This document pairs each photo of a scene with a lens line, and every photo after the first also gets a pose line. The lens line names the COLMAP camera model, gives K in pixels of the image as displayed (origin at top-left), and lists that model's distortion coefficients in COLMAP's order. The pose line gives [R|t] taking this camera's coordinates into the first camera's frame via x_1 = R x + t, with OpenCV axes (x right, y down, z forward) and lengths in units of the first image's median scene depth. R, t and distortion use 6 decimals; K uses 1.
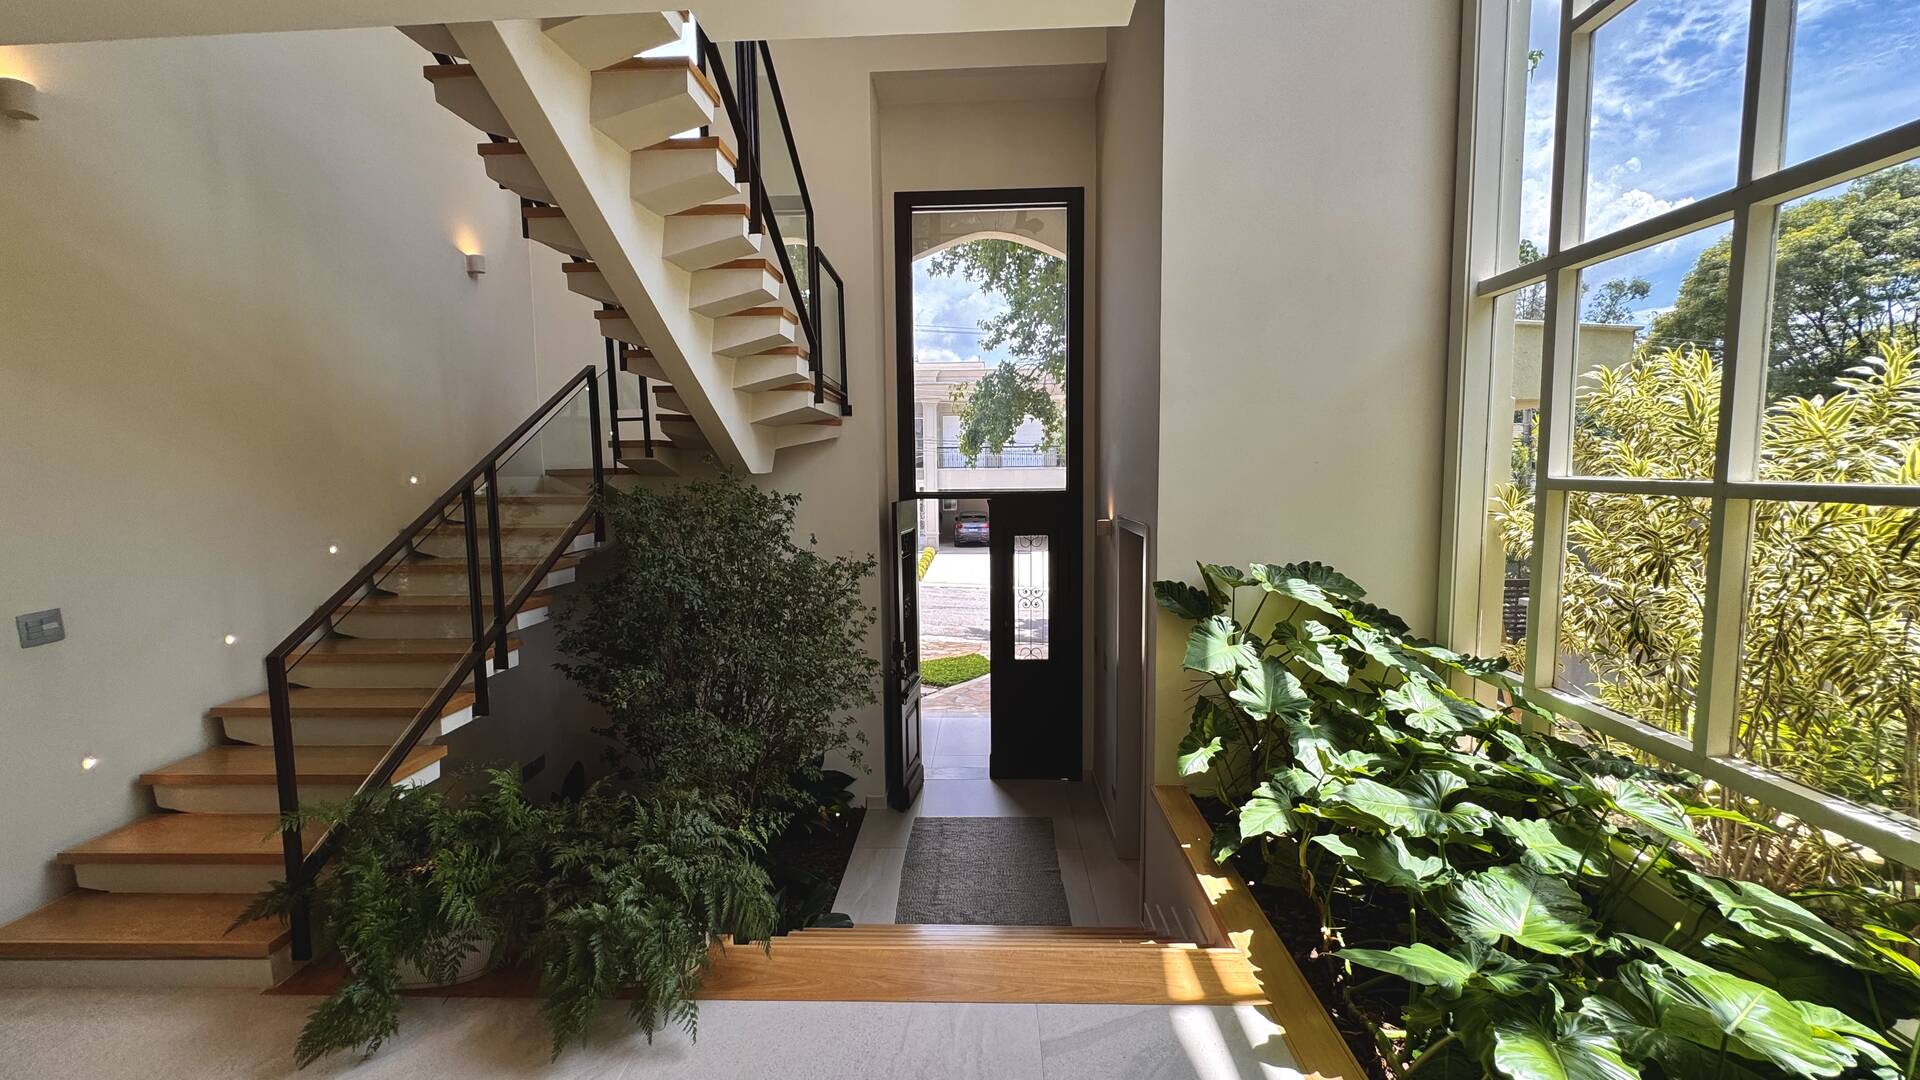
lens RADIAL K [[764.7, 0, 969.9], [0, 764.7, 542.7], [0, 0, 1]] dist [0.004648, 0.000824]
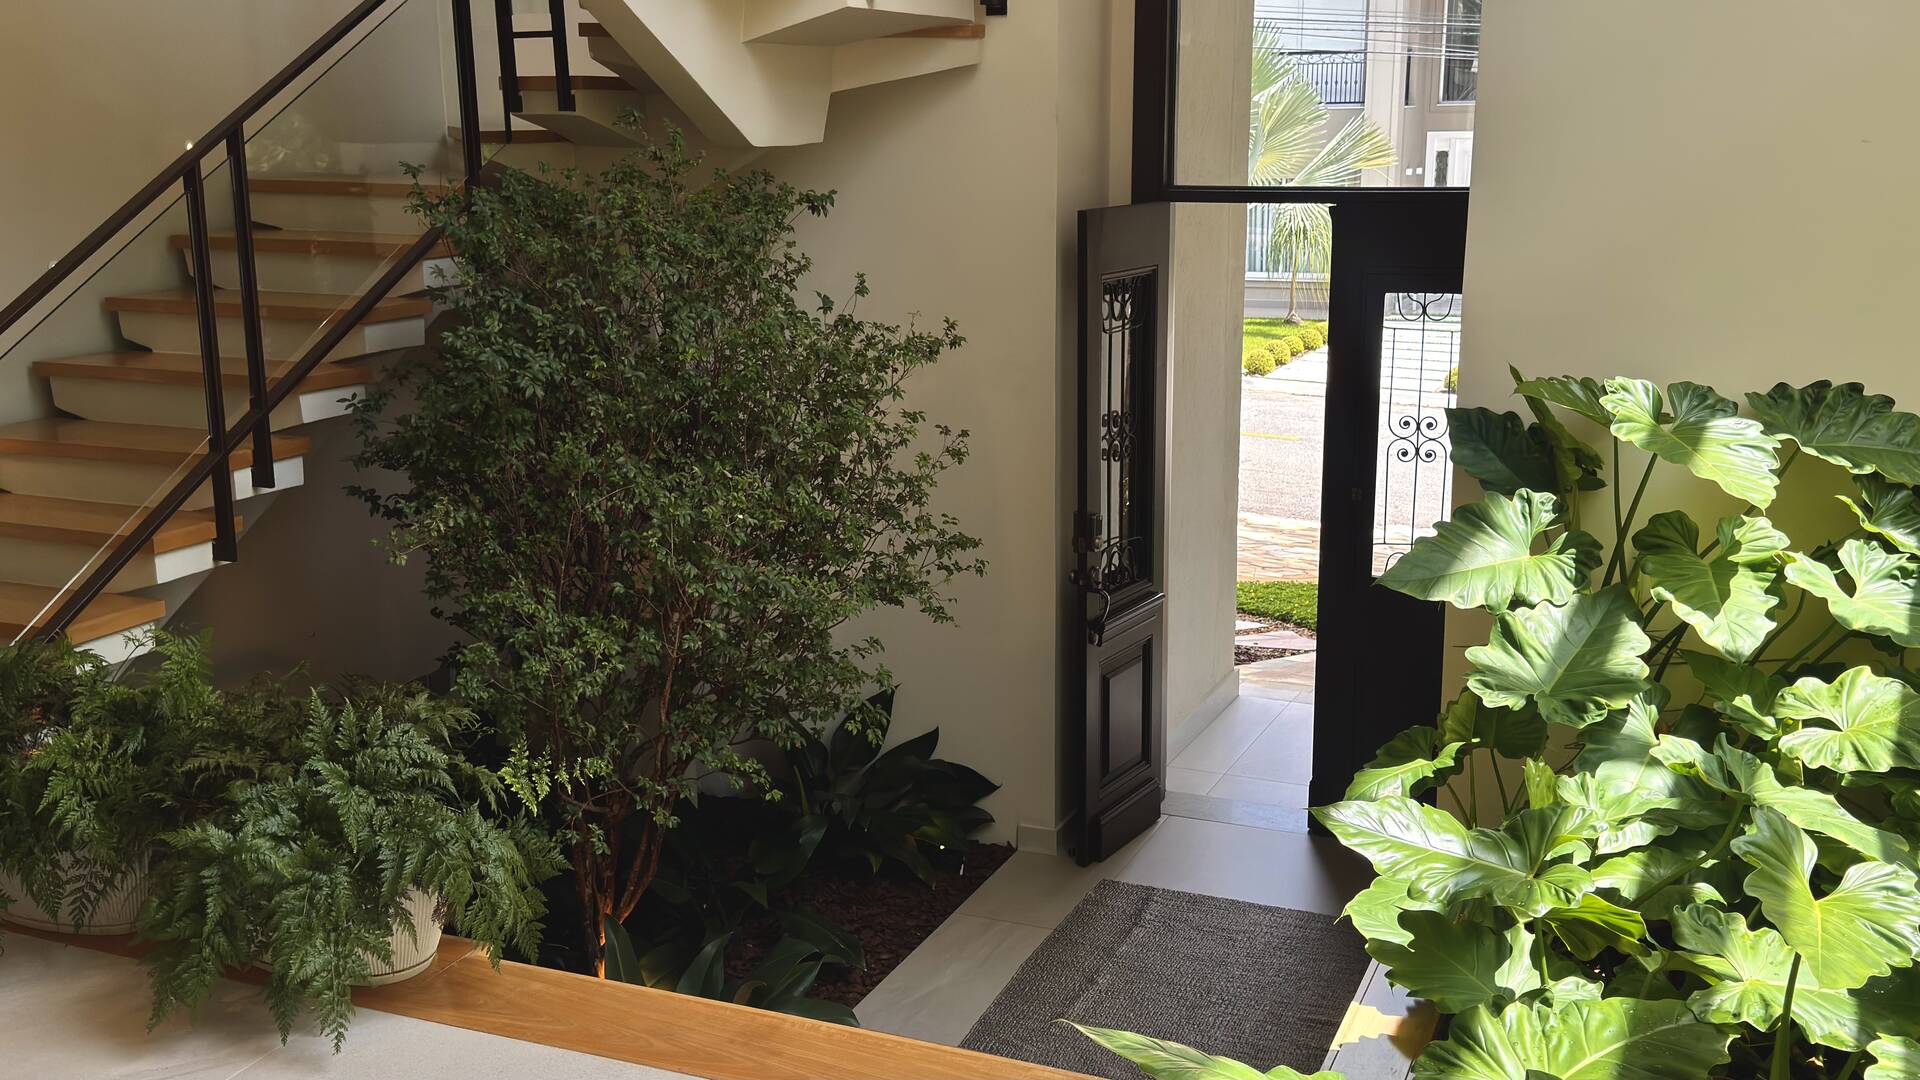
lens RADIAL K [[1890.7, 0, 993.9], [0, 1890.7, 571.4], [0, 0, 1]] dist [0.078312, 0.000000]
pose [[0.933473, 0.090215, -0.347115, 0.430103], [-0.038745, 0.987548, 0.152471, -0.016330], [0.356548, -0.128878, 0.925345, -0.164903]]
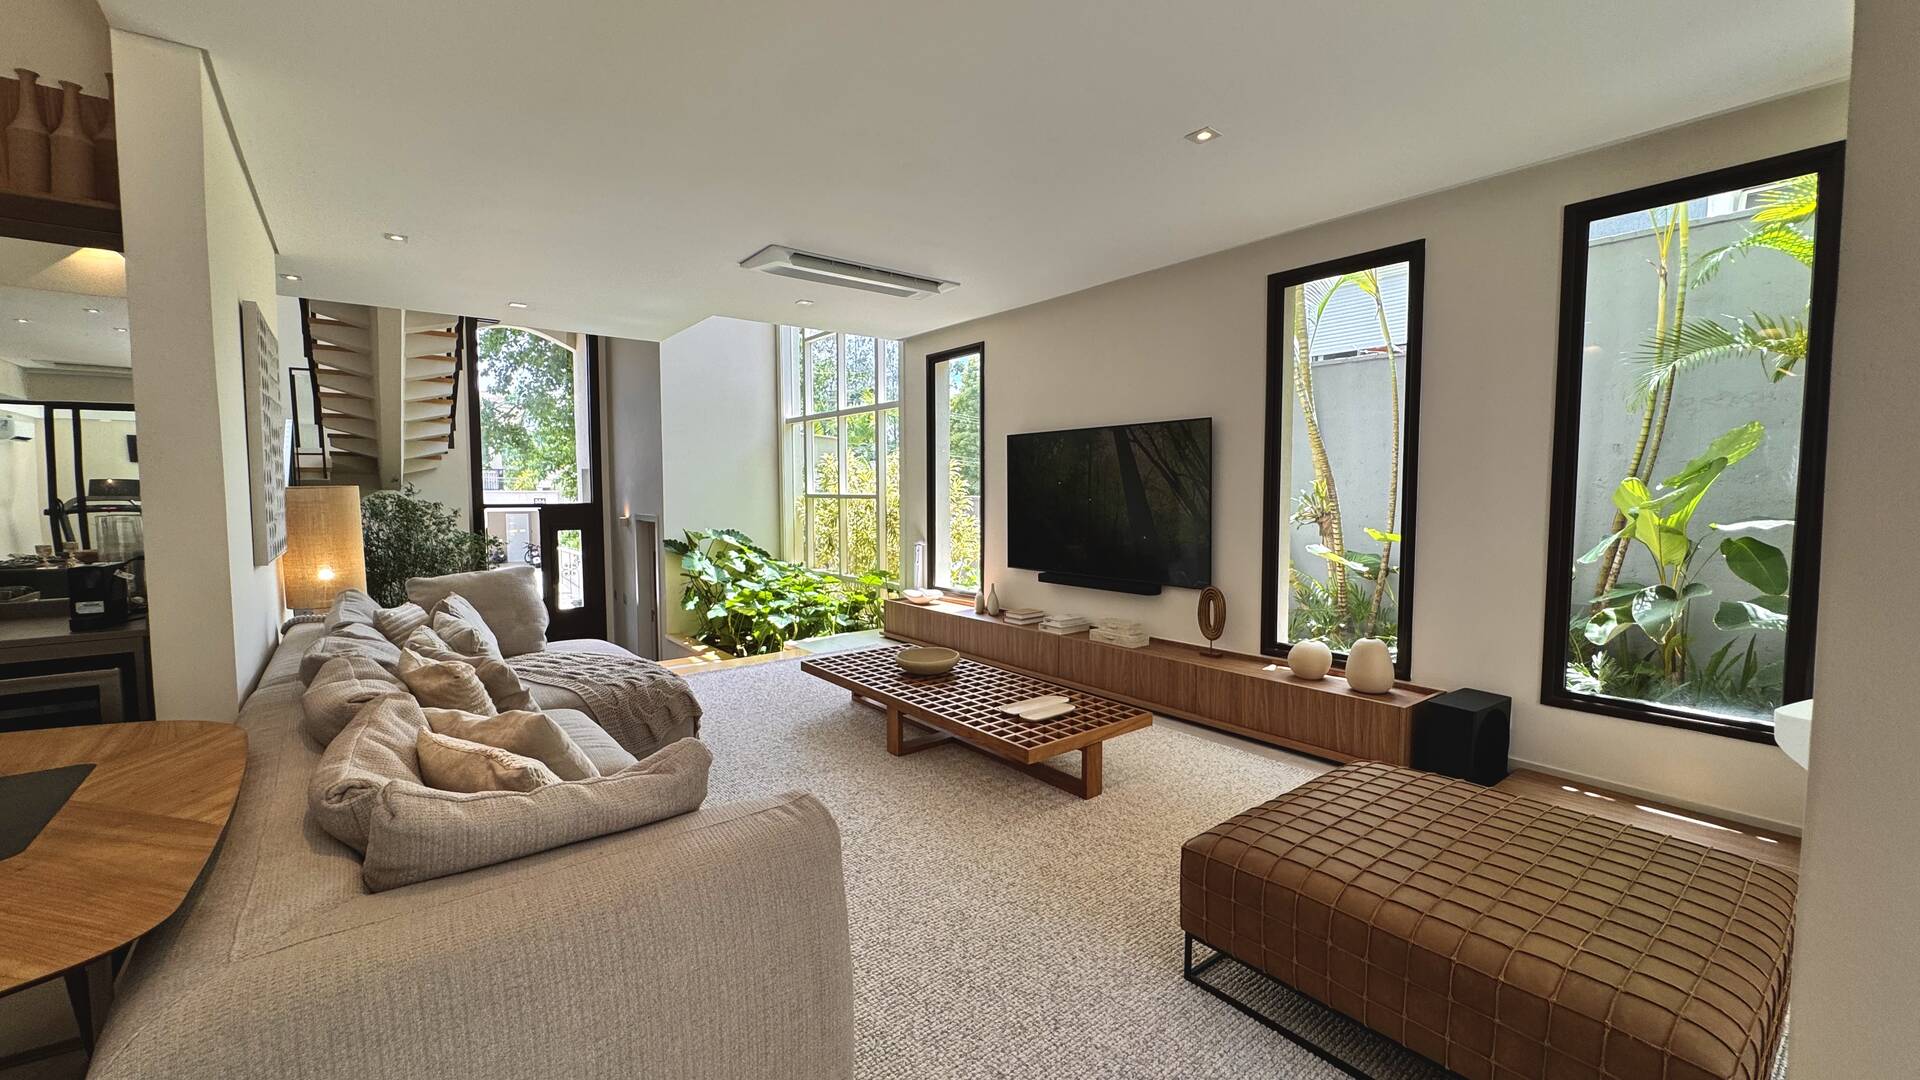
lens RADIAL K [[764.7, 0, 942.0], [0, 764.7, 546.6], [0, 0, 1]] dist [0.004648, 0.000824]
pose [[0.788913, -0.033087, 0.613613, -0.532088], [0.053087, 0.998486, -0.014413, 0.159462], [-0.612207, 0.043946, 0.789475, -1.365783]]
